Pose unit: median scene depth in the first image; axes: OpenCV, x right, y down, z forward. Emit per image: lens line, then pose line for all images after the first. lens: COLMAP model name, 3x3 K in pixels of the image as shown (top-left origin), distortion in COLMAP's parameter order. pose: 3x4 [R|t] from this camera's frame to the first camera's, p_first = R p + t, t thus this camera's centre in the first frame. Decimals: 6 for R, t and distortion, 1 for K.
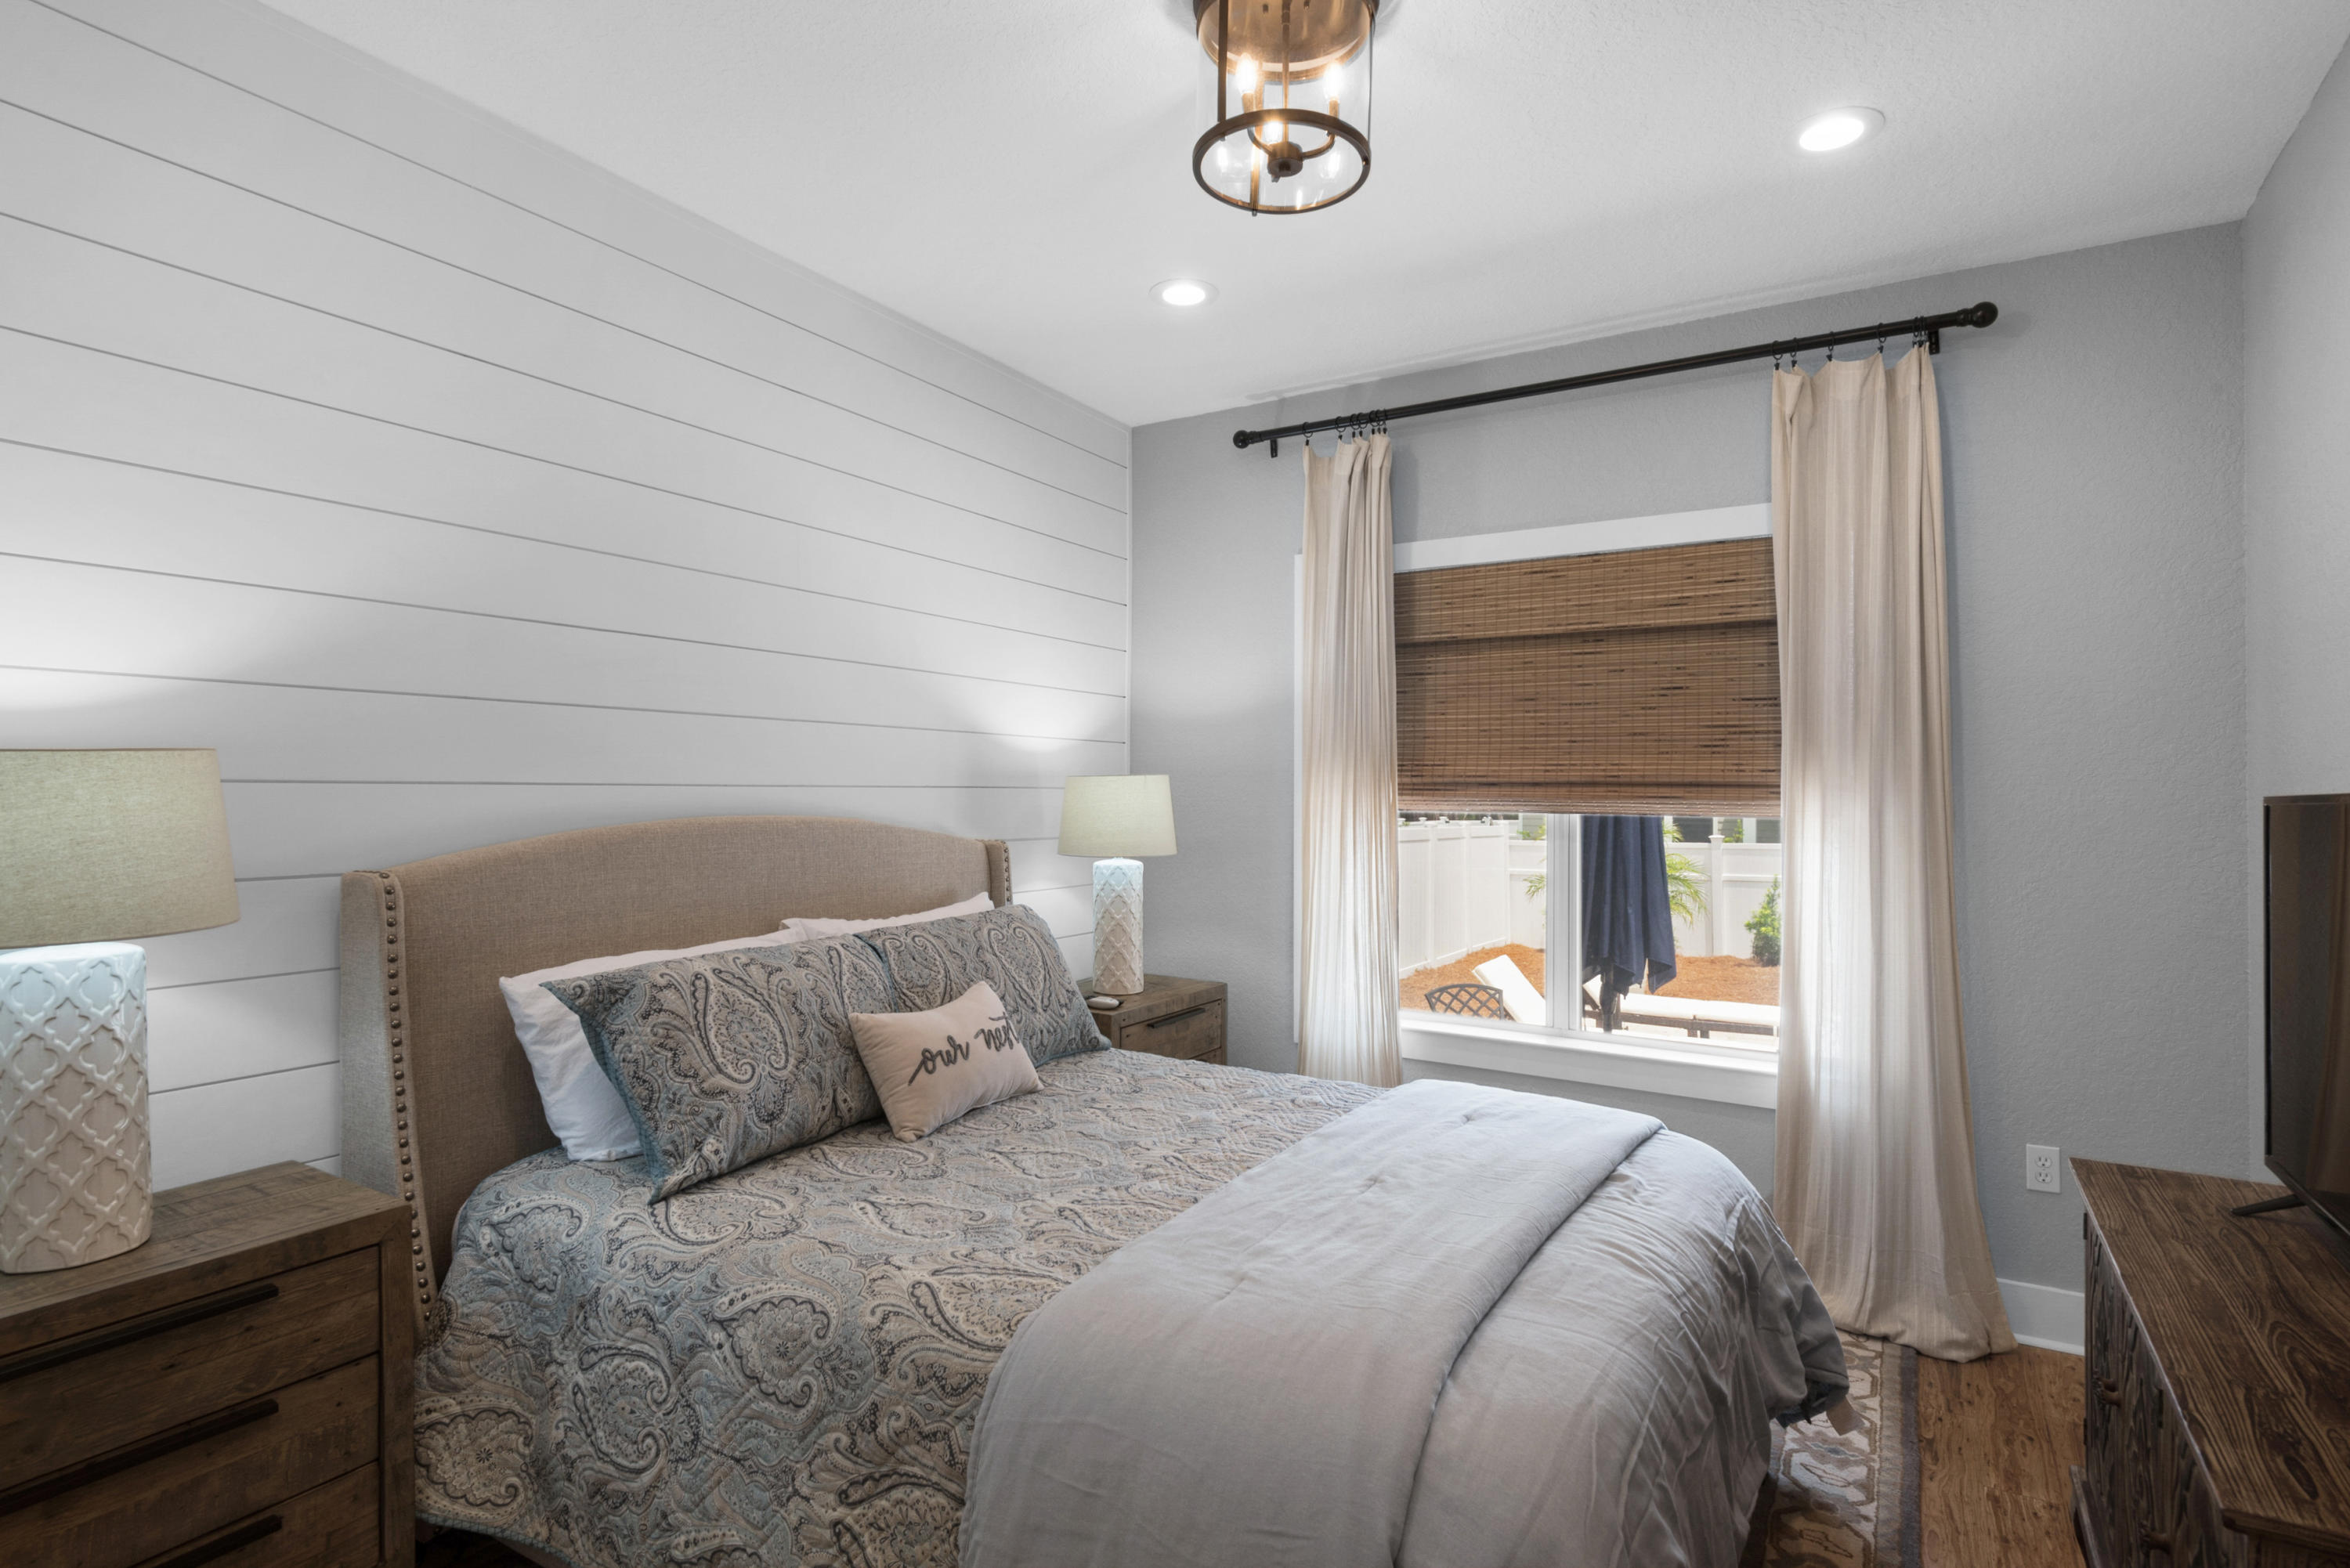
lens RADIAL K [[1184.9, 0, 1179.7], [0, 1184.9, 792.4], [0, 0, 1]] dist [0.010534, 0.000245]
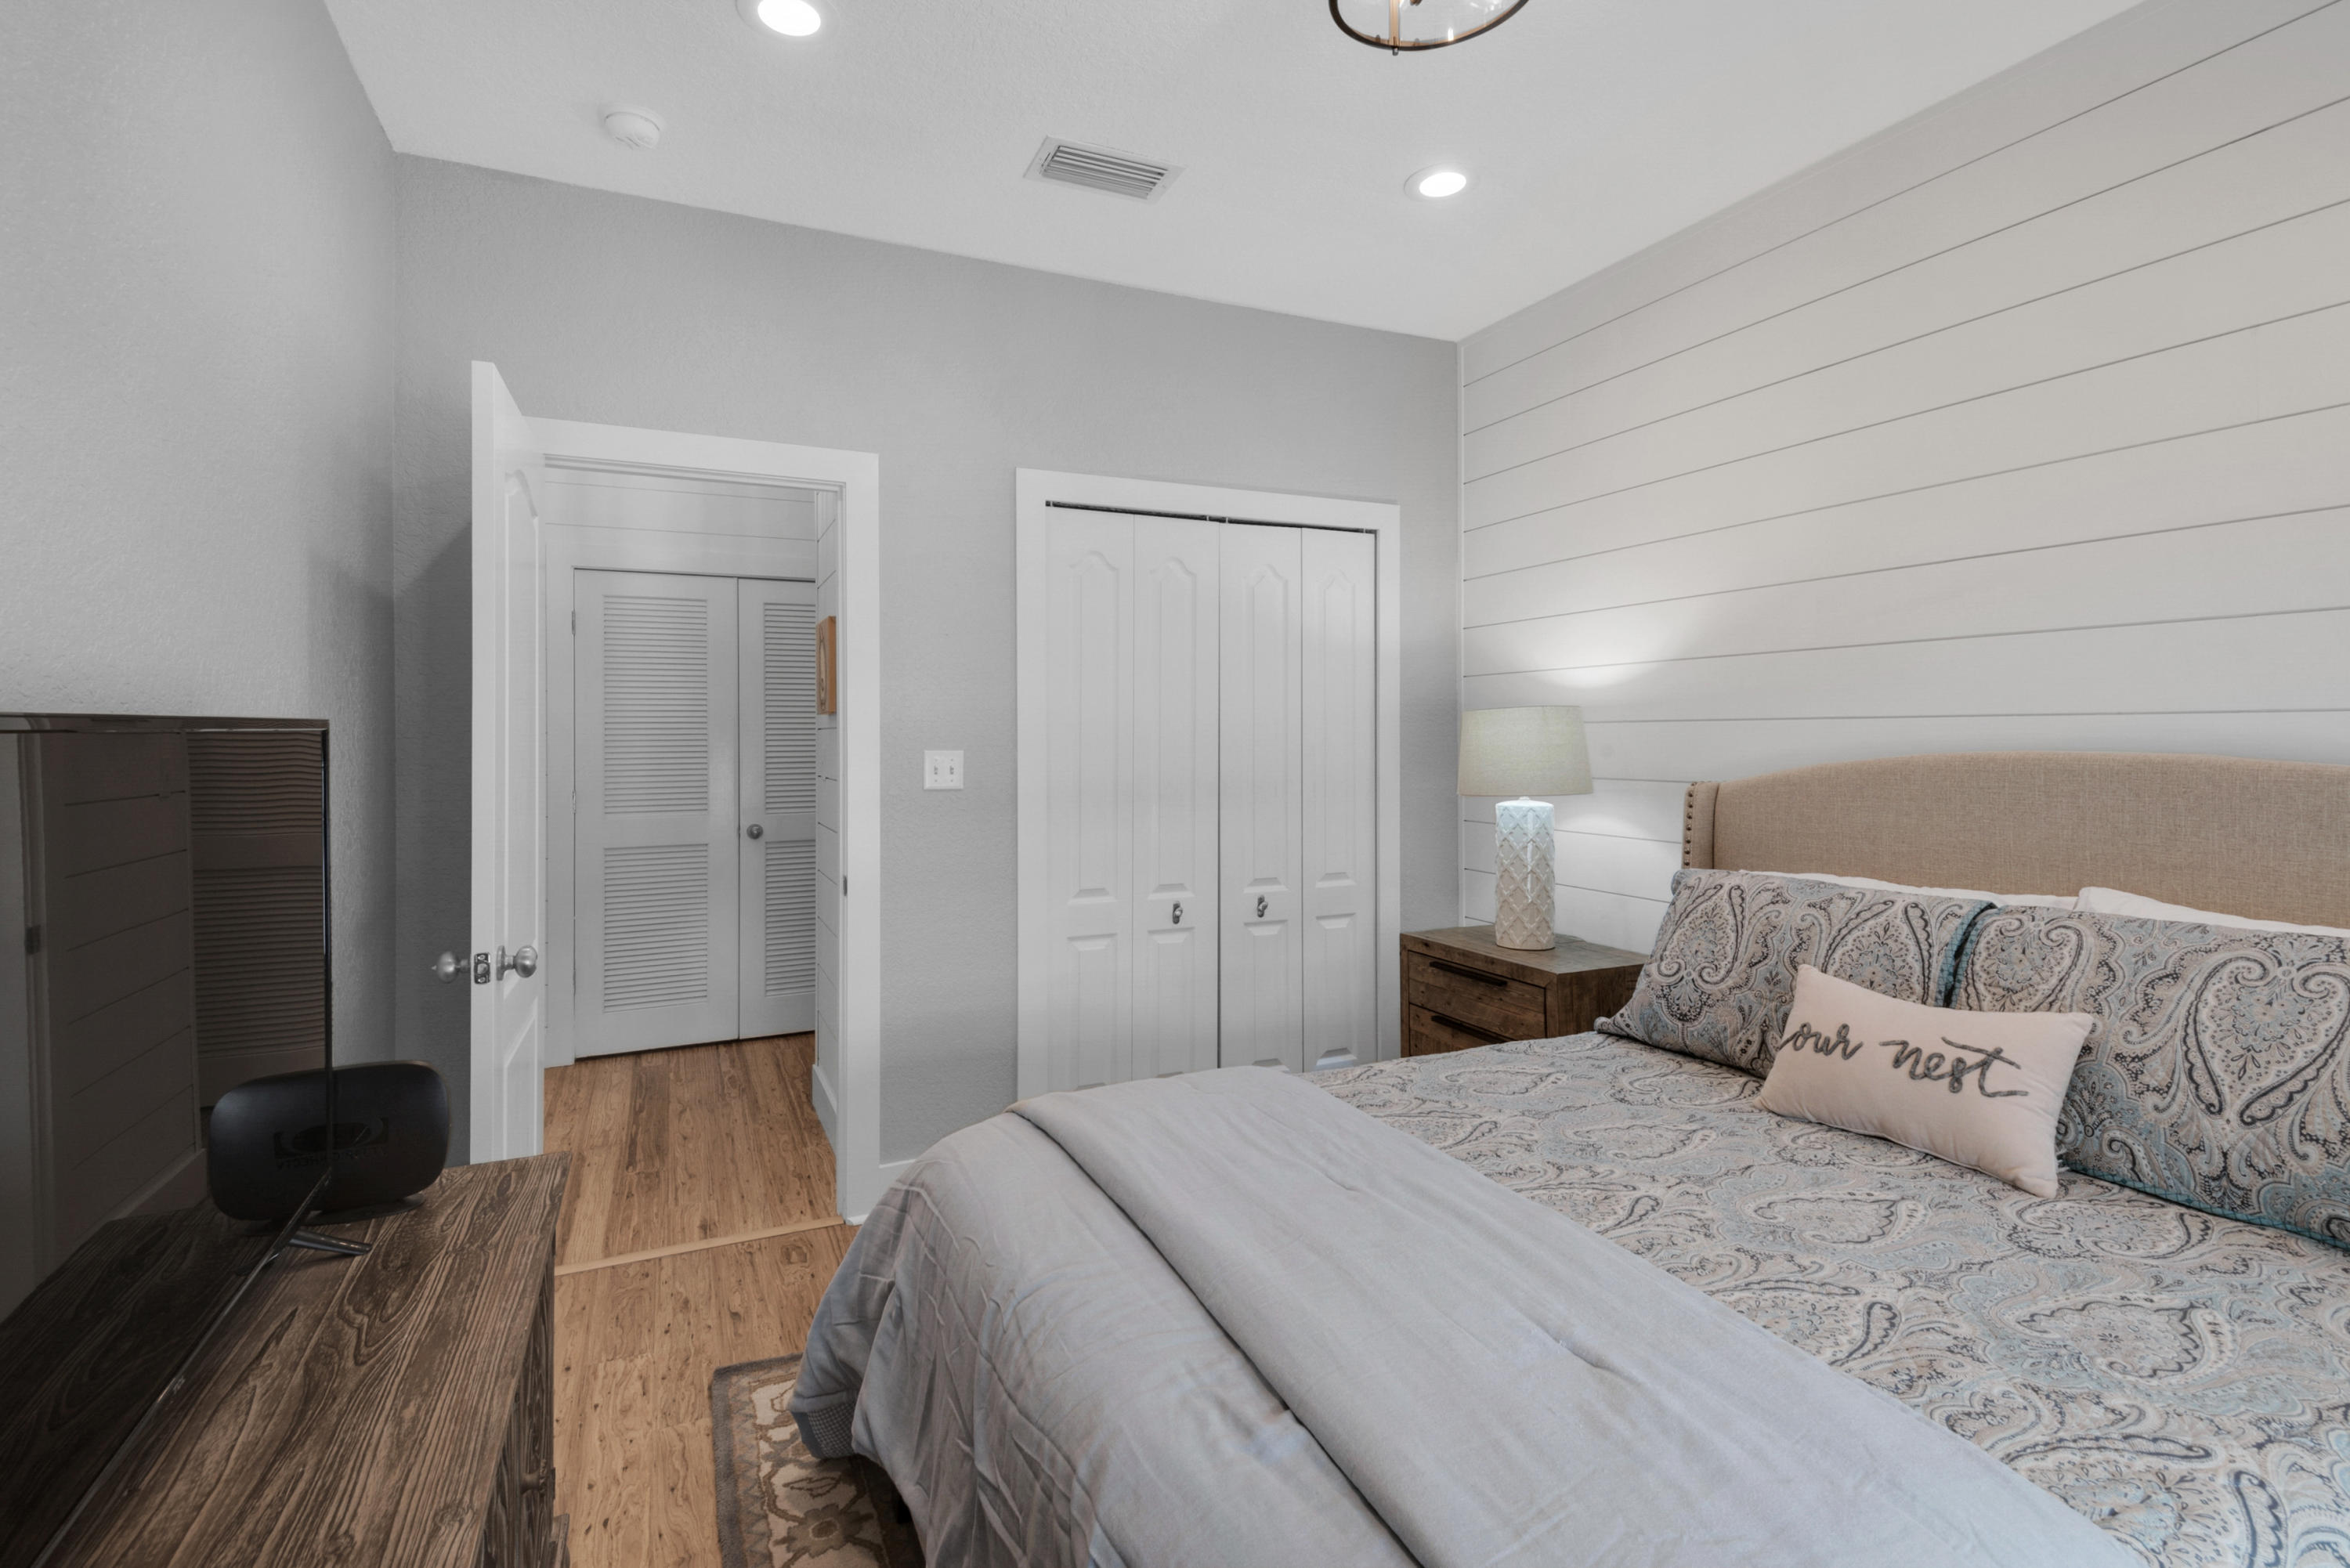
lens RADIAL K [[1099.1, 0, 1173.8], [0, 1099.1, 735.2], [0, 0, 1]] dist [0.022120, -0.000938]
pose [[-0.558141, 0.000919, -0.829746, 0.773521], [-0.000399, 0.999999, 0.001376, 0.008546], [0.829746, 0.001099, -0.558140, 1.174367]]
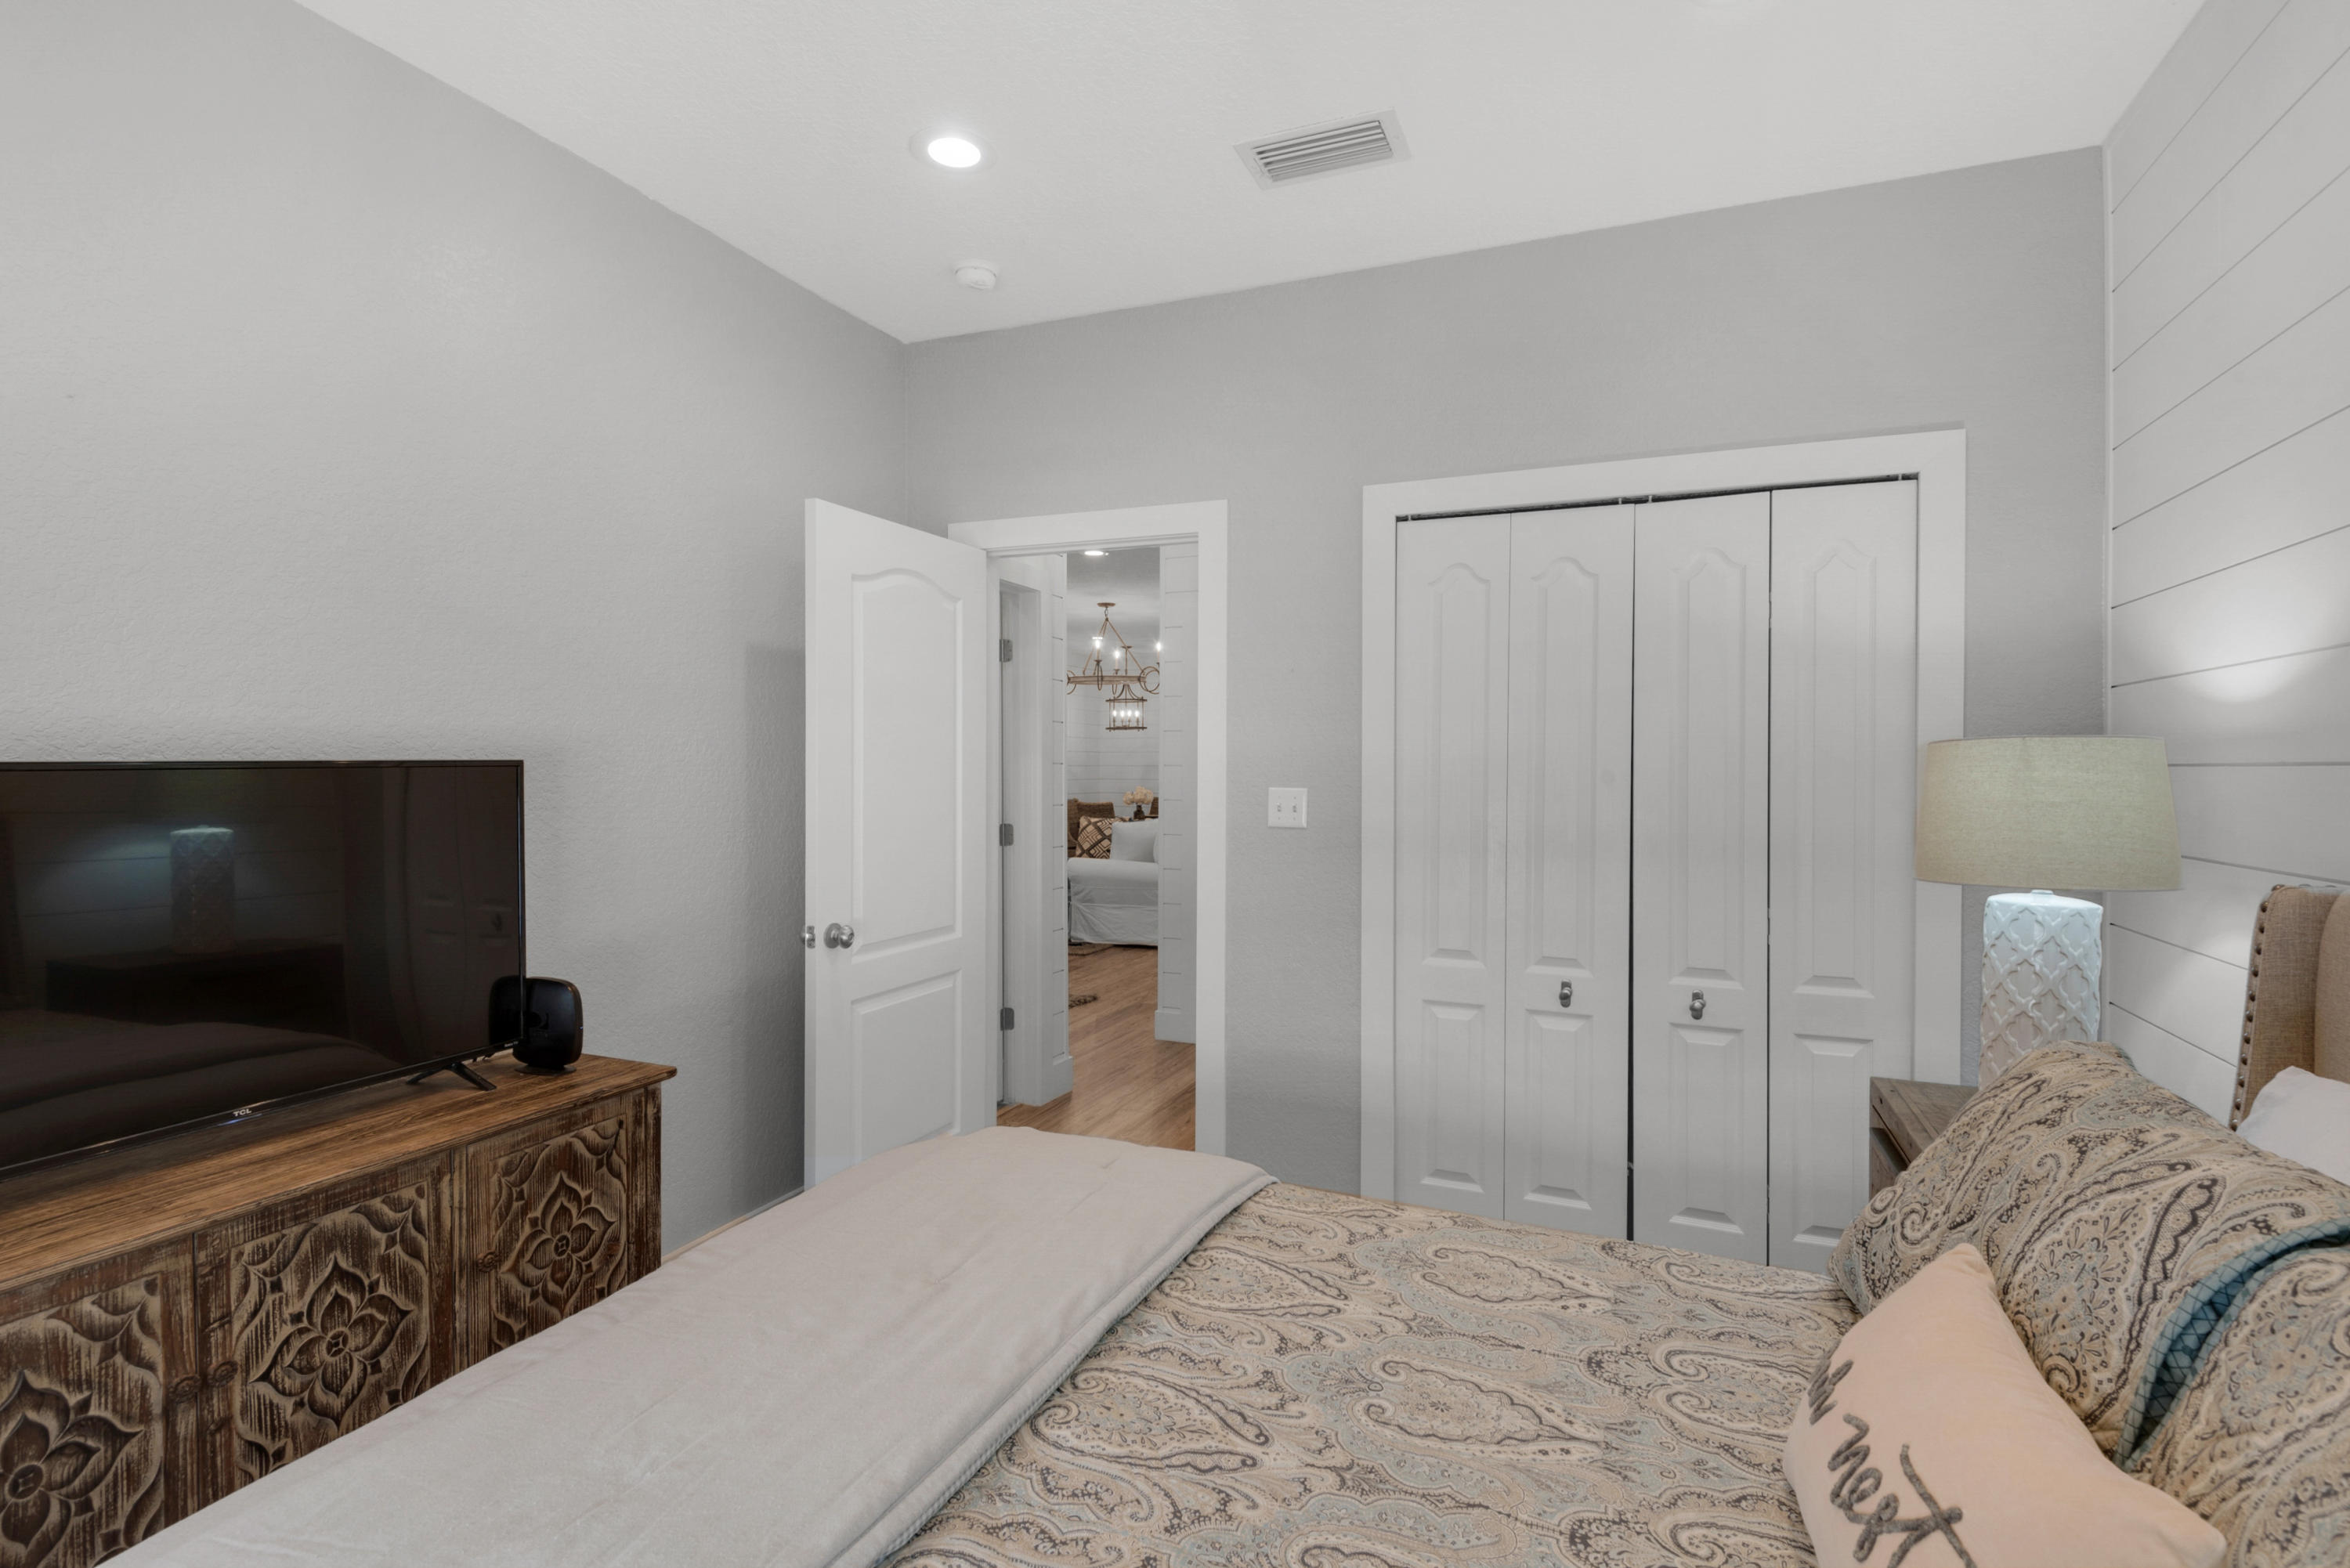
lens RADIAL K [[1119.7, 0, 1184.4], [0, 1119.7, 769.6], [0, 0, 1]] dist [0.015067, -0.000657]
pose [[-0.987291, -0.007646, -0.158740, 0.110767], [-0.008957, 0.999931, 0.007545, -0.002346], [0.158671, 0.008871, -0.987292, 1.521403]]
